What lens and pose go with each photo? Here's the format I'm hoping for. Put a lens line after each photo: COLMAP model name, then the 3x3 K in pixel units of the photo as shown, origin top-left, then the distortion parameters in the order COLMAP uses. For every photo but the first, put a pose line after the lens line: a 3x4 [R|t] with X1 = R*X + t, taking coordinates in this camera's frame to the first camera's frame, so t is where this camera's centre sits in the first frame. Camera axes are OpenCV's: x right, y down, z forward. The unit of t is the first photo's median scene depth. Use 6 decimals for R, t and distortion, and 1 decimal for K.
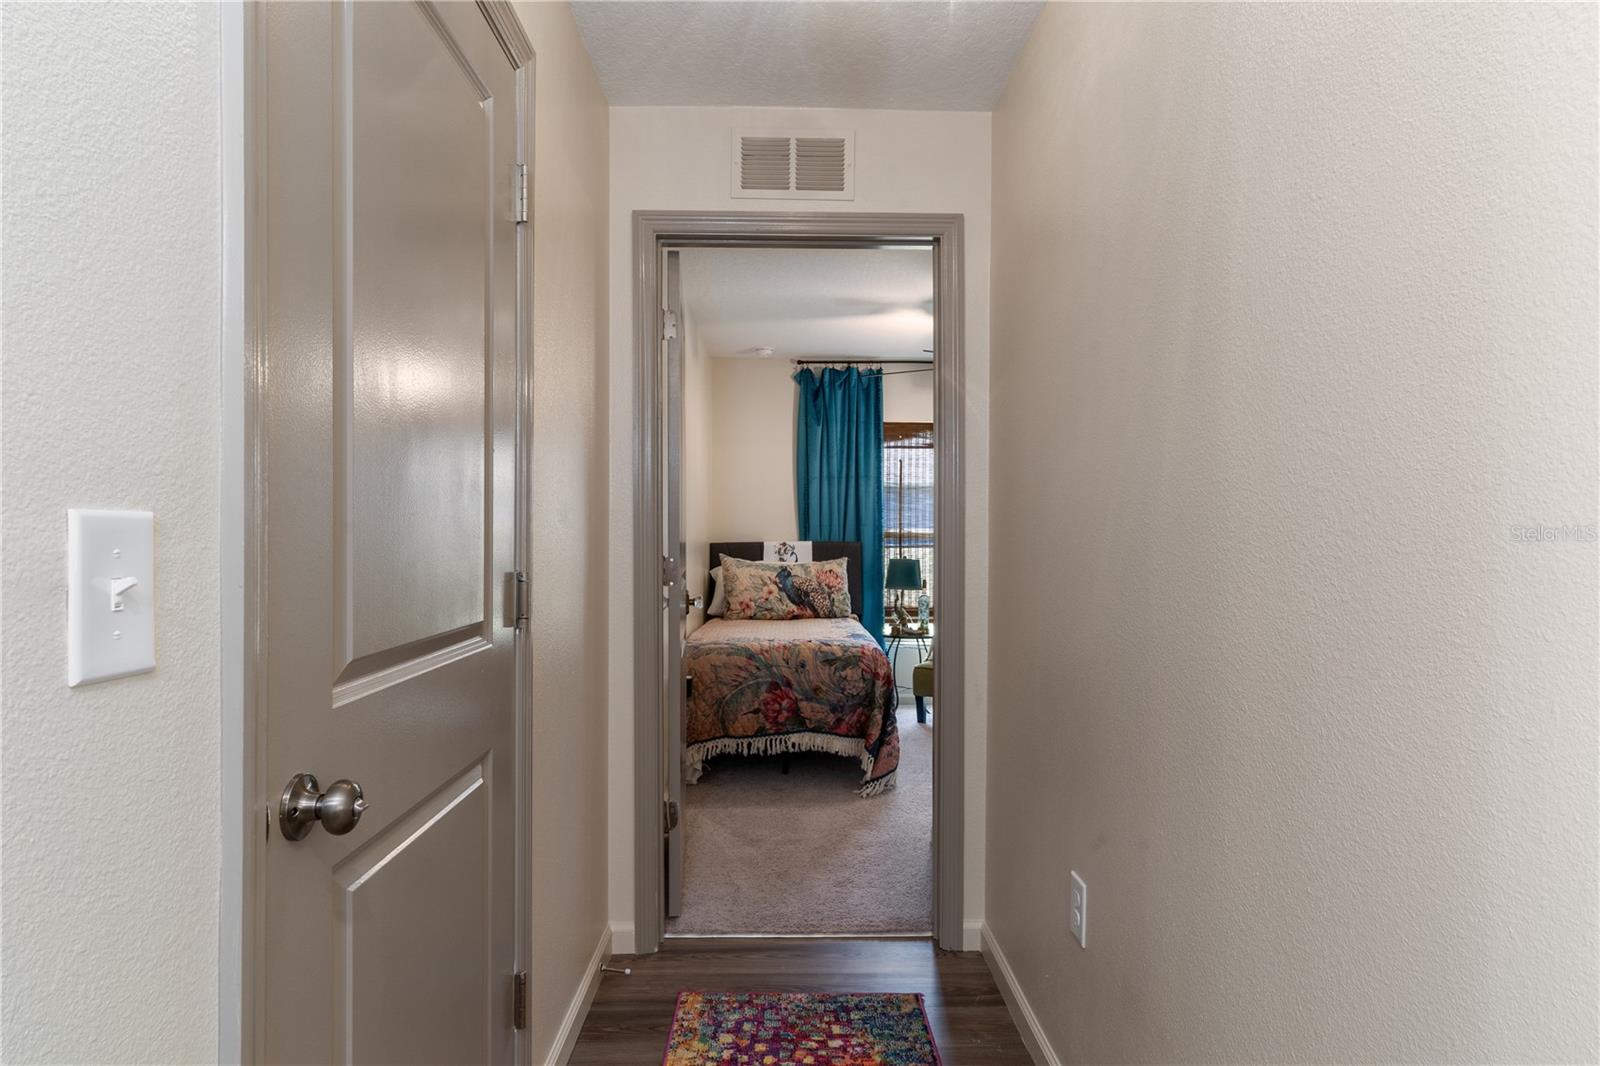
lens RADIAL K [[915.8, 0, 800.0], [0, 915.8, 533.0], [0, 0, 1]] dist [0.000666, 0.000033]
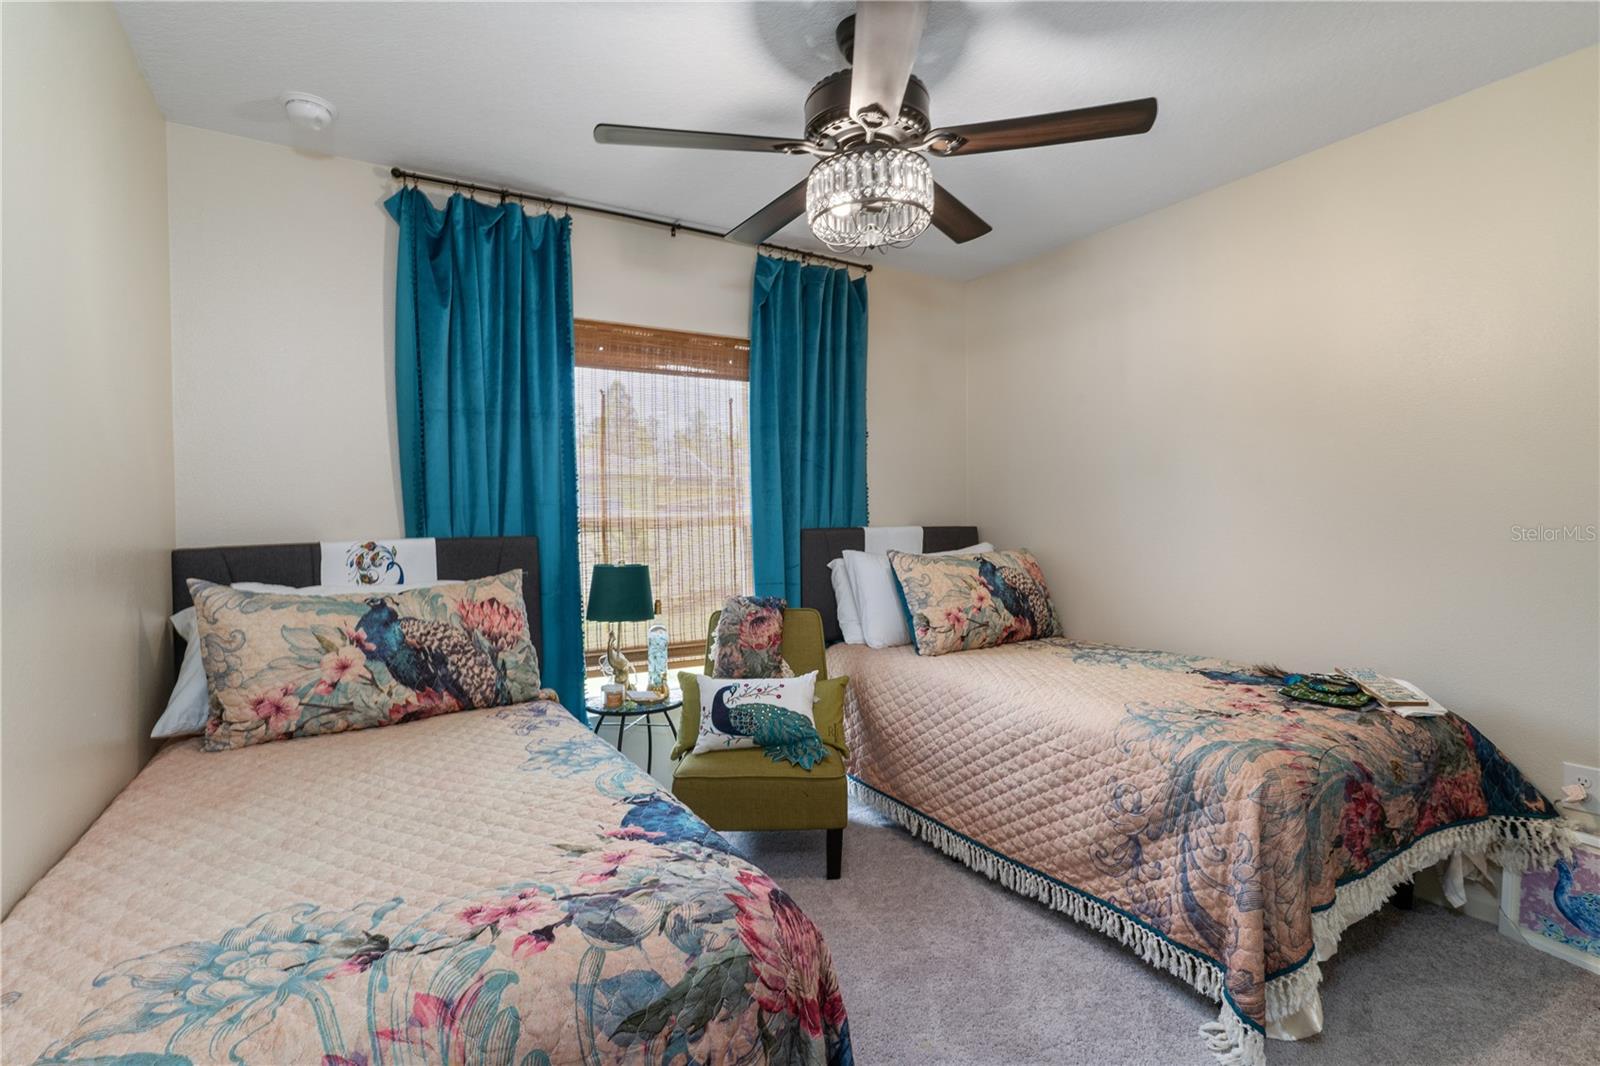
lens RADIAL K [[748.5, 0, 802.3], [0, 748.5, 525.6], [0, 0, 1]] dist [-0.001292, -0.000274]
pose [[0.859762, -0.023473, 0.510155, -0.023395], [0.018836, 0.999721, 0.014255, 0.000106], [-0.510347, -0.002646, 0.859964, 0.562130]]
